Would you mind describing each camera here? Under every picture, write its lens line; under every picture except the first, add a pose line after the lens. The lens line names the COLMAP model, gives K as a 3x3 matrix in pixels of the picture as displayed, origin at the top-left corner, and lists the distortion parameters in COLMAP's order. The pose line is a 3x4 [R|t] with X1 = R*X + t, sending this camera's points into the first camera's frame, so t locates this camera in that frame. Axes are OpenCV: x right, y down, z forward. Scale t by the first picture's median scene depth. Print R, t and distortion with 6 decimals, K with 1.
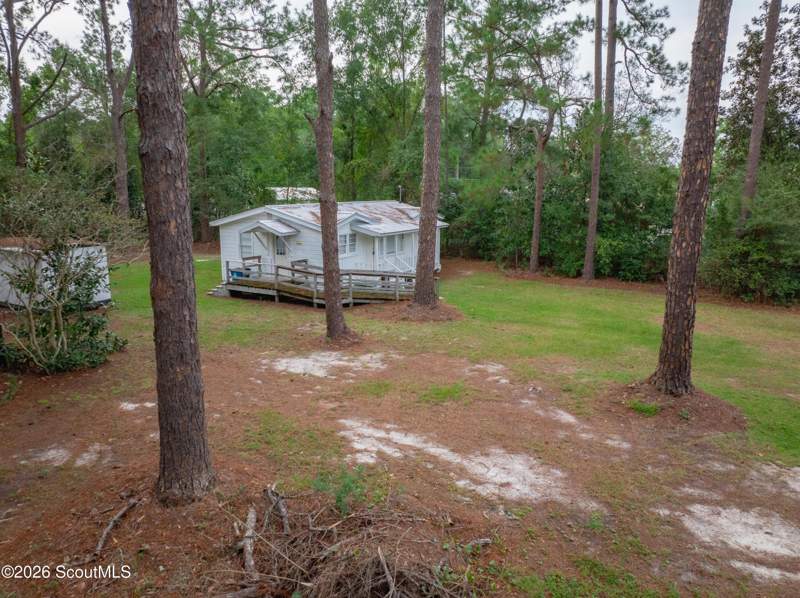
lens RADIAL K [[565.3, 0, 400.0], [0, 565.3, 299.0], [0, 0, 1]] dist [-0.046365, -0.000967]
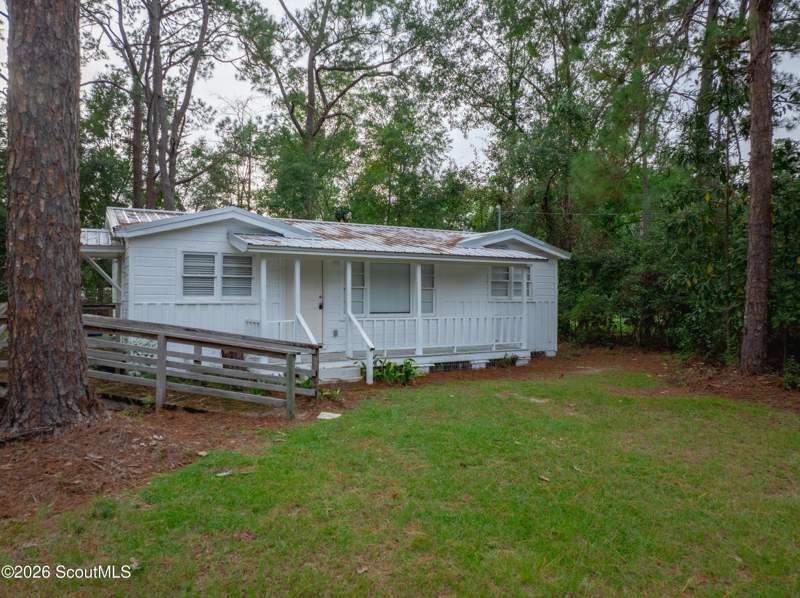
lens RADIAL K [[565.3, 0, 400.0], [0, 565.3, 299.0], [0, 0, 1]] dist [-0.046365, -0.000967]
pose [[0.854125, -0.001620, -0.520065, 0.260020], [-0.099615, 0.980970, -0.166657, -0.017863], [0.510438, 0.194152, 0.837710, 0.681681]]
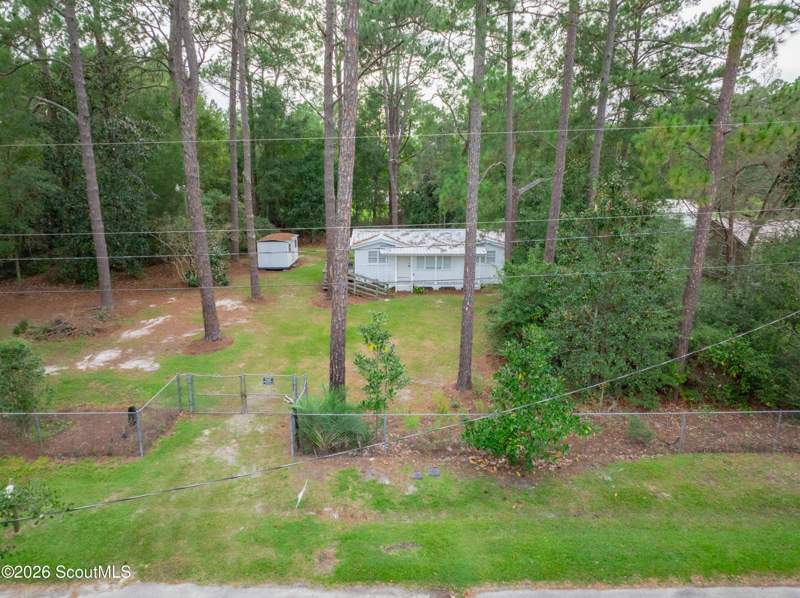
lens RADIAL K [[594.3, 0, 400.0], [0, 594.3, 299.0], [0, 0, 1]] dist [0.002612, -0.000199]
pose [[0.481467, 0.201046, -0.853094, 1.364197], [-0.168105, 0.976448, 0.135242, -0.214373], [0.860192, 0.078295, 0.503925, 0.203864]]
